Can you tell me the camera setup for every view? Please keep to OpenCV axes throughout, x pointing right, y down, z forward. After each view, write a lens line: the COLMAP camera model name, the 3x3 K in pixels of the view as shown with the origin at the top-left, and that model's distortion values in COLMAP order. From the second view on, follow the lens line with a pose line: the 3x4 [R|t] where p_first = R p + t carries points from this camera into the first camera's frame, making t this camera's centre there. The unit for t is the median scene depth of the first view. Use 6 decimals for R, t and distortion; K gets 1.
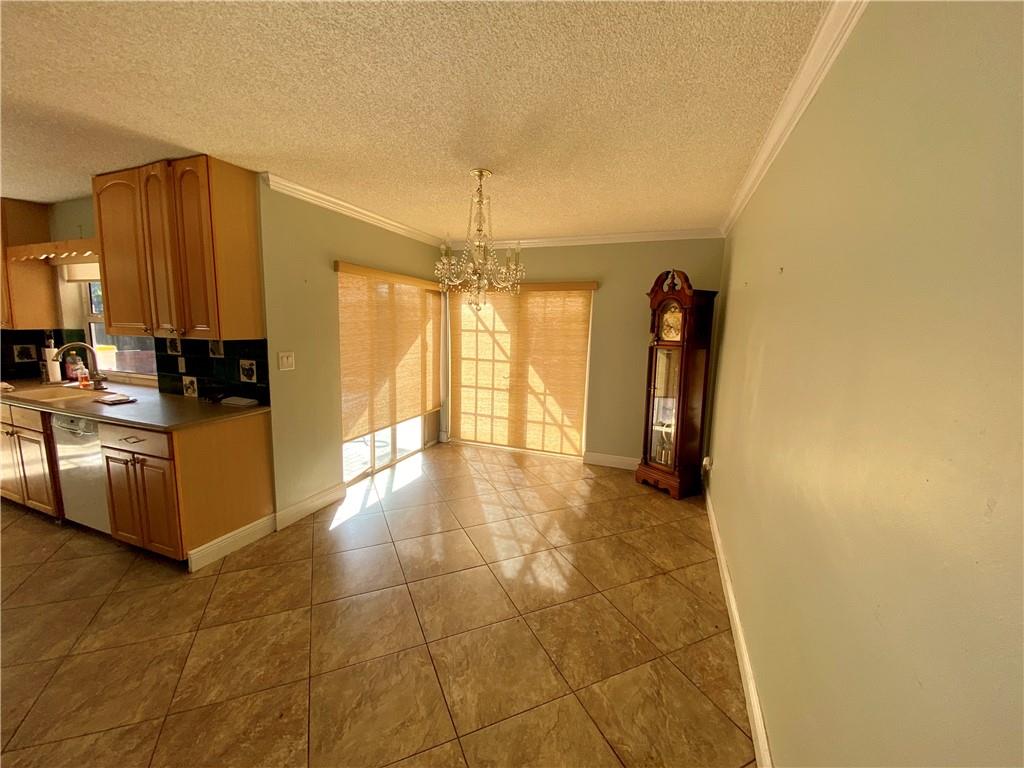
lens RADIAL K [[429.6, 0, 514.7], [0, 429.6, 384.9], [0, 0, 1]] dist [0.035064, -0.004889]
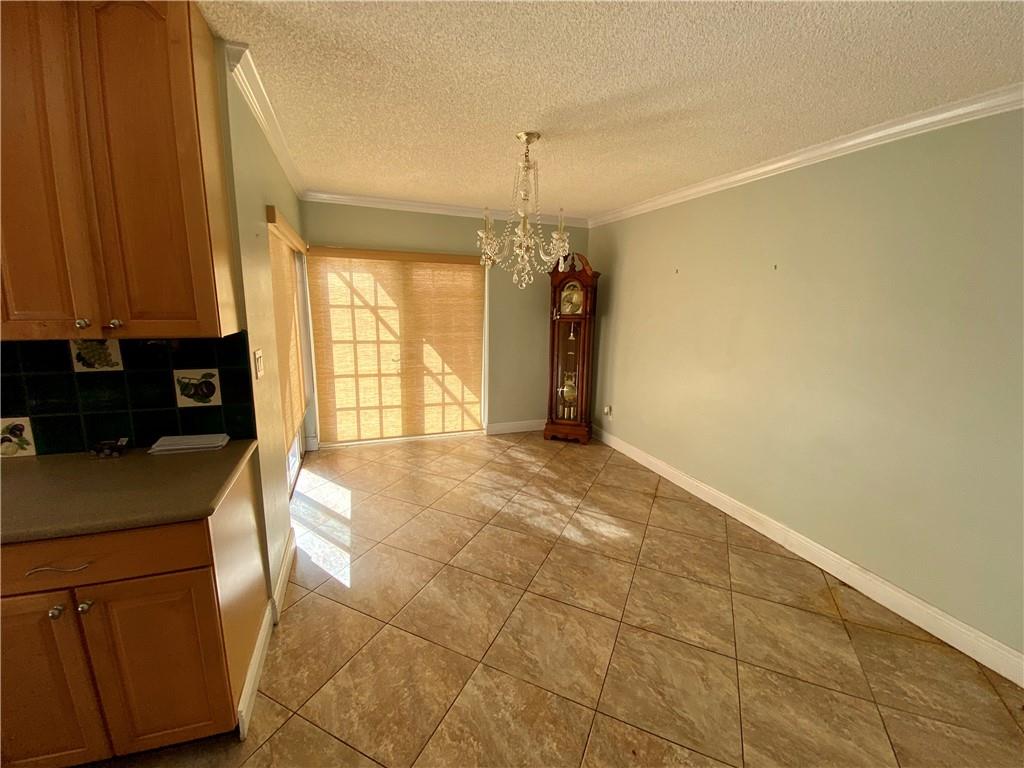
lens RADIAL K [[429.6, 0, 514.3], [0, 429.6, 383.0], [0, 0, 1]] dist [0.035064, -0.004889]
pose [[0.736205, -0.132689, 0.663623, -0.449430], [0.089616, 0.991070, 0.098743, -0.037549], [-0.670799, -0.013224, 0.741521, 0.191735]]
